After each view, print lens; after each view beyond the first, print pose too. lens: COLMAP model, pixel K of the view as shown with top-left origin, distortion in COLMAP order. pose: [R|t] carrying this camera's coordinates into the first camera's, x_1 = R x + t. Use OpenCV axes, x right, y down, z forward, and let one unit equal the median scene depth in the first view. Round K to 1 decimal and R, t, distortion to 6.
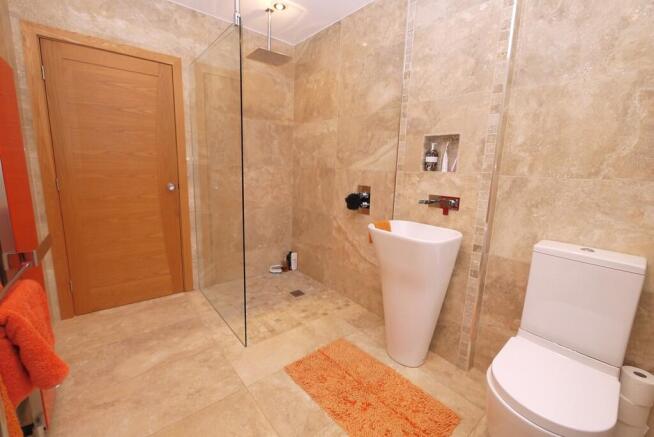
lens RADIAL K [[273.9, 0, 327.0], [0, 273.9, 218.5], [0, 0, 1]] dist [-0.019419, 0.001295]
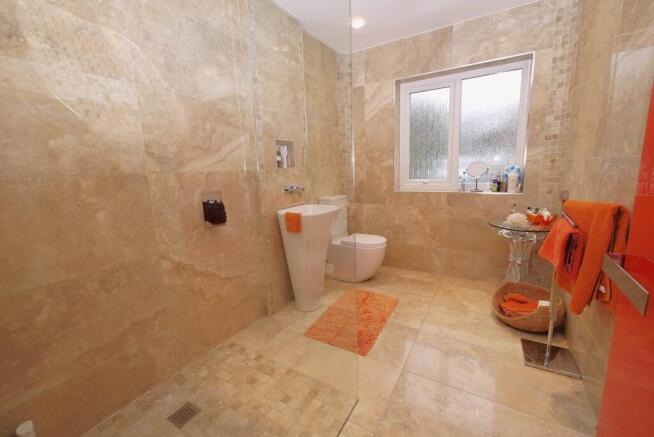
lens RADIAL K [[273.9, 0, 327.0], [0, 273.9, 218.5], [0, 0, 1]] dist [-0.019419, 0.001295]
pose [[-0.339553, -0.192505, 0.920677, -0.739289], [0.196240, 0.942792, 0.269504, -0.200898], [-0.919888, 0.272185, -0.282350, 0.976825]]
